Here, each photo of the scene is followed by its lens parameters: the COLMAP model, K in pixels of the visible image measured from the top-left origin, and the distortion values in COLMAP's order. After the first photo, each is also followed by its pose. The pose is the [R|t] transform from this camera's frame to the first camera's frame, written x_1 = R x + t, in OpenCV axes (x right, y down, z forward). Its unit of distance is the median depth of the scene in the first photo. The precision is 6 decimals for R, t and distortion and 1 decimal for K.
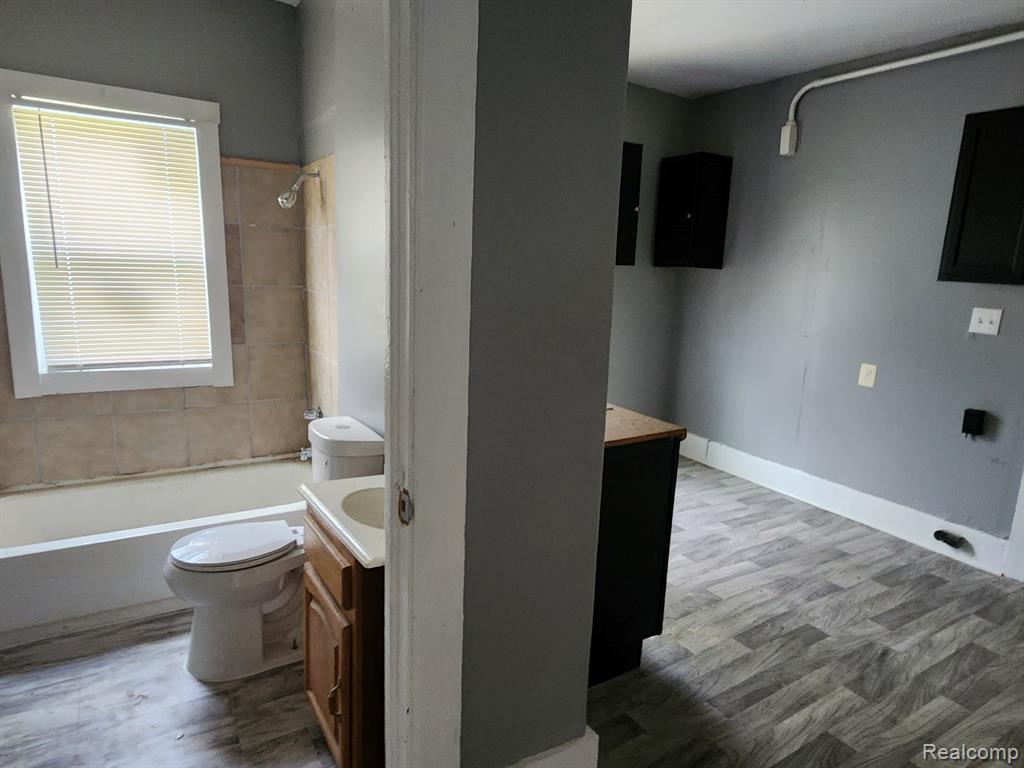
lens RADIAL K [[623.5, 0, 512.0], [0, 623.5, 384.0], [0, 0, 1]] dist [-0.002839, -0.003638]
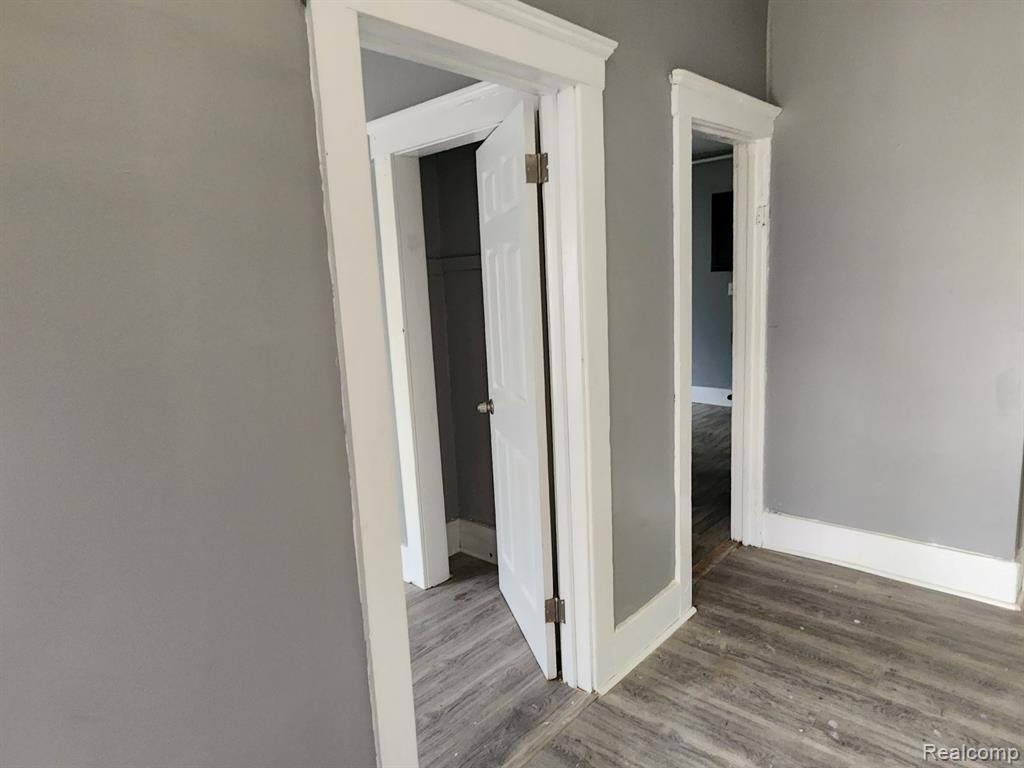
lens RADIAL K [[623.5, 0, 512.0], [0, 623.5, 384.0], [0, 0, 1]] dist [-0.002839, -0.003638]
pose [[0.959650, -0.128054, 0.250349, -0.563773], [0.133699, 0.991006, -0.005600, 0.141218], [-0.247381, 0.038846, 0.968139, -0.902785]]
